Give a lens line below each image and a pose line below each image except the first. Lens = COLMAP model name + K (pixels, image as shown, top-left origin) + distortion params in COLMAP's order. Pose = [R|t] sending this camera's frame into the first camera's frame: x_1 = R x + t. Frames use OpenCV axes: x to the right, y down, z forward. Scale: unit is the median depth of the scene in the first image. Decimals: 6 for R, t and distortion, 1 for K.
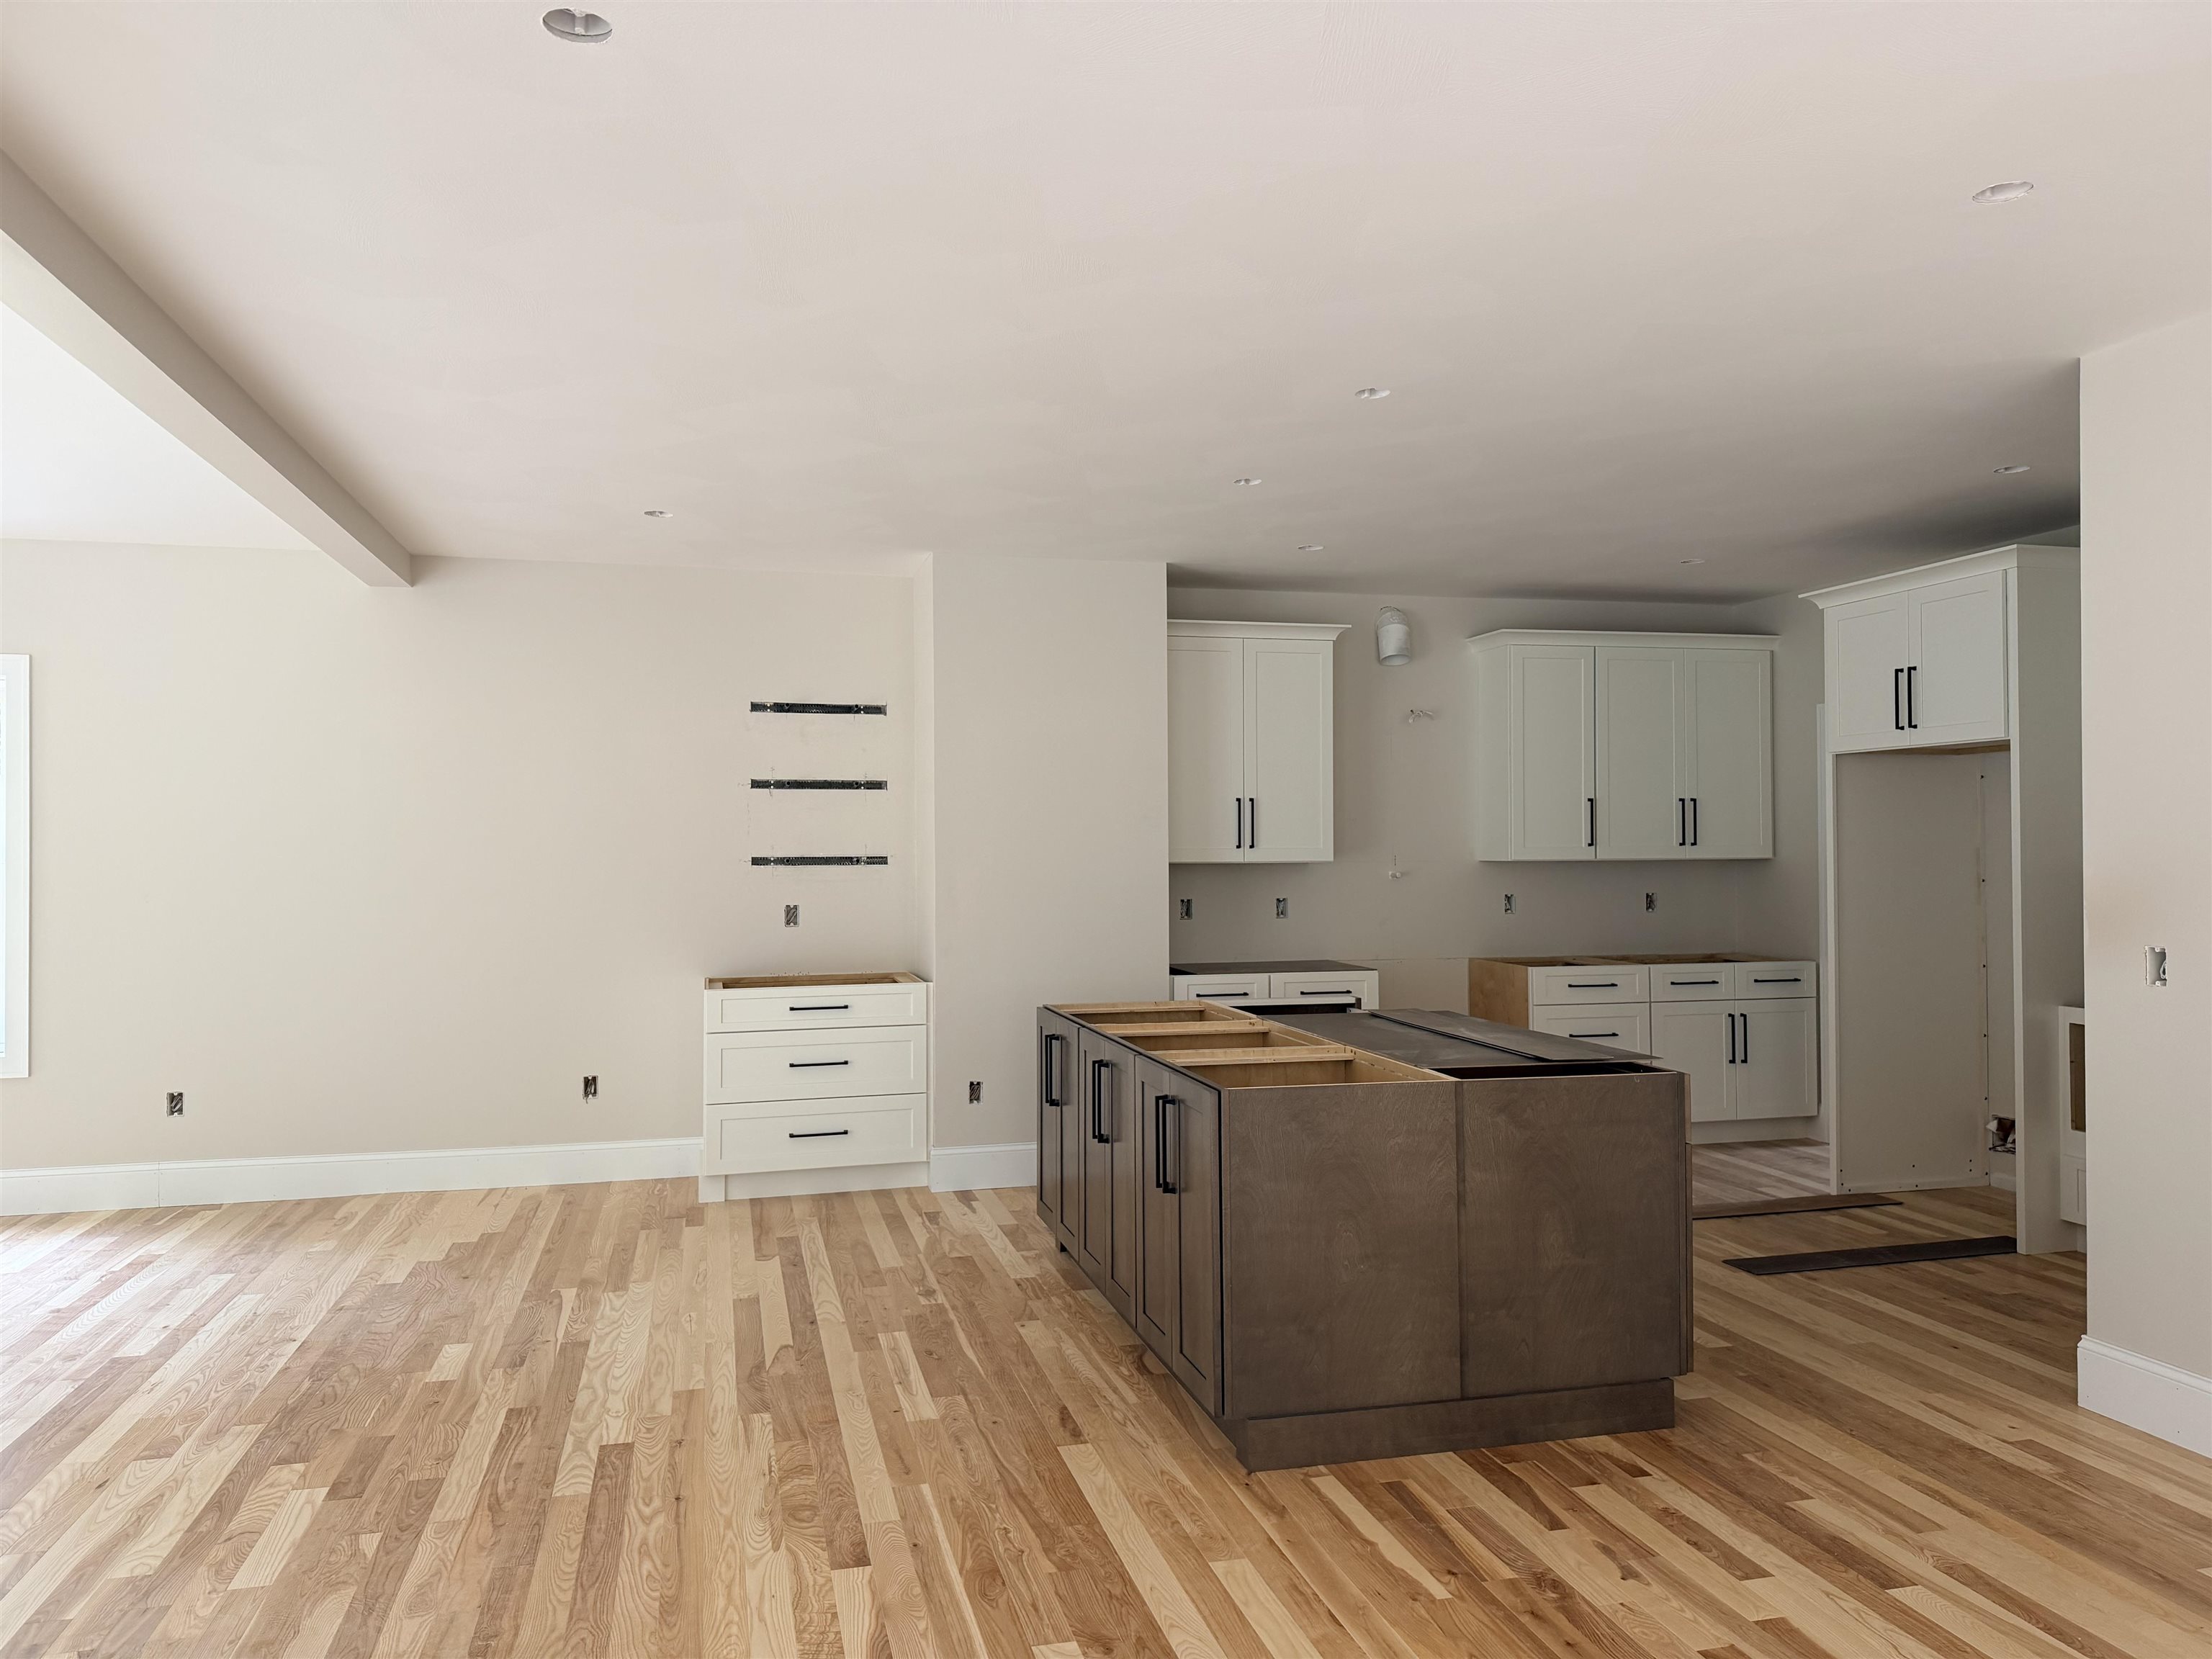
lens RADIAL K [[1551.5, 0, 1106.0], [0, 1551.5, 829.5], [0, 0, 1]] dist [0.100632, -0.151416]
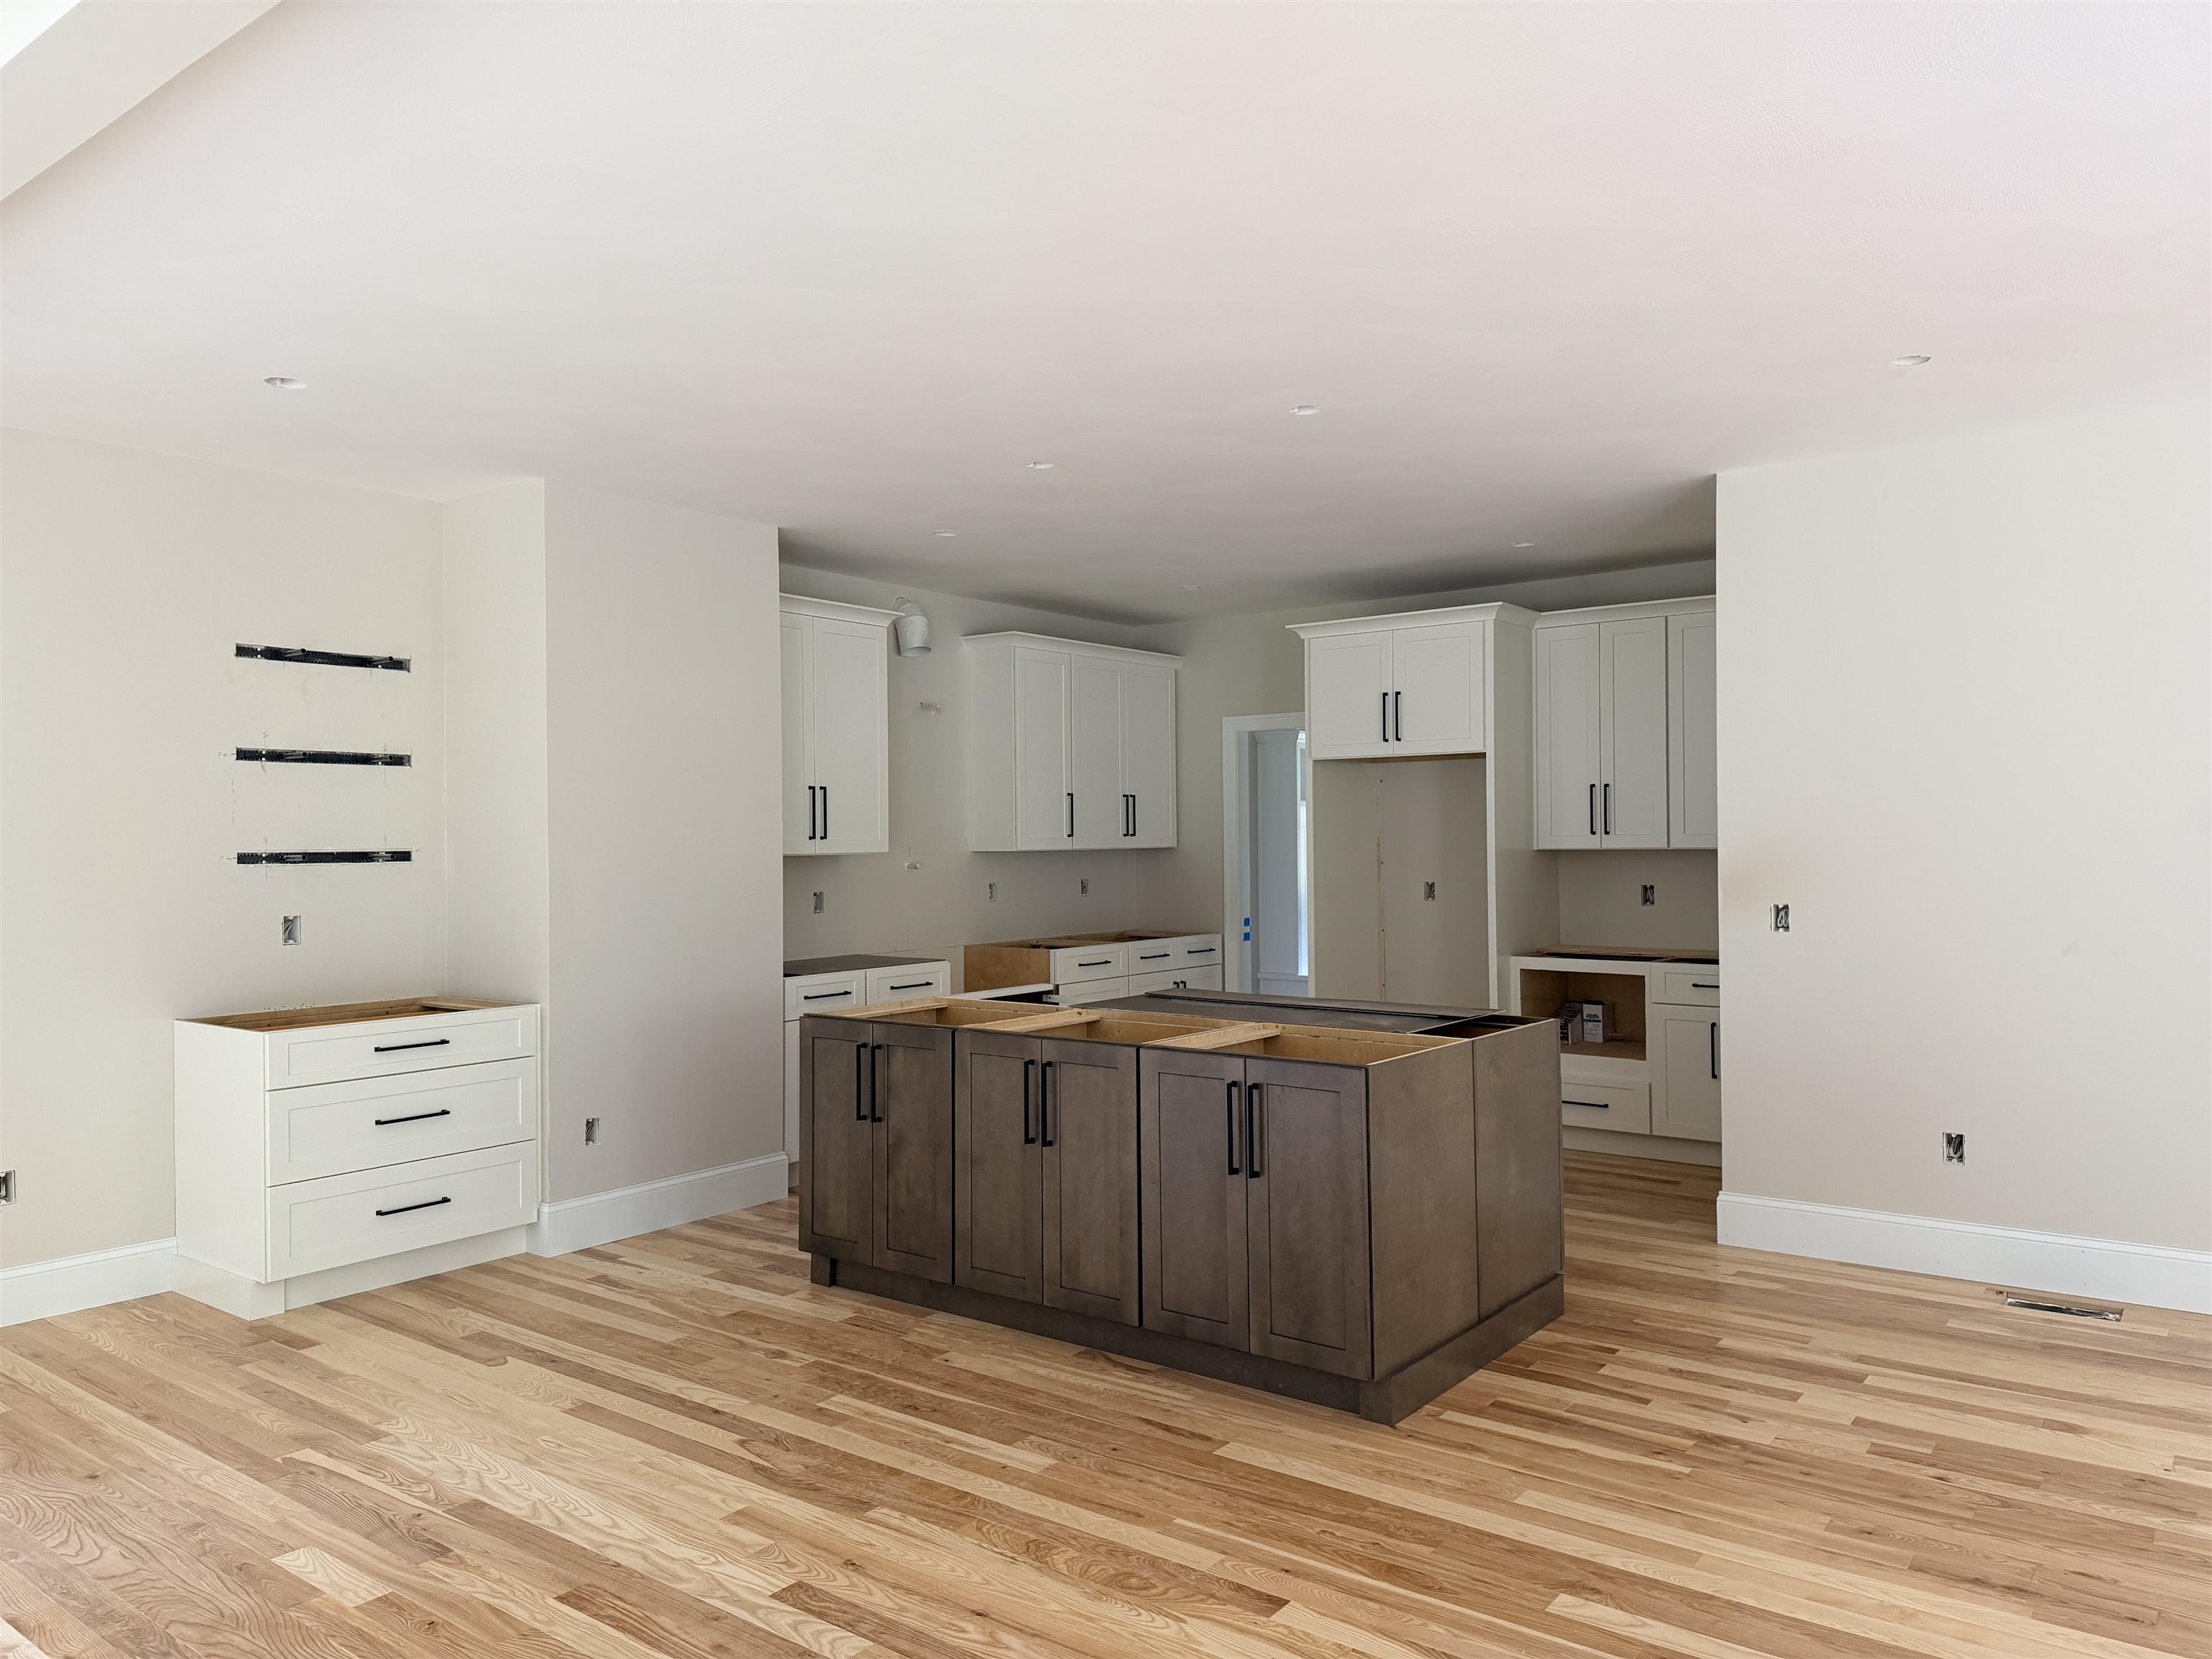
lens RADIAL K [[1551.5, 0, 1106.0], [0, 1551.5, 829.5], [0, 0, 1]] dist [0.100632, -0.151416]
pose [[0.779932, 0.001475, 0.625863, -0.535110], [-0.003221, 0.999993, 0.001658, 0.005764], [-0.625856, -0.003309, 0.779932, 0.222972]]
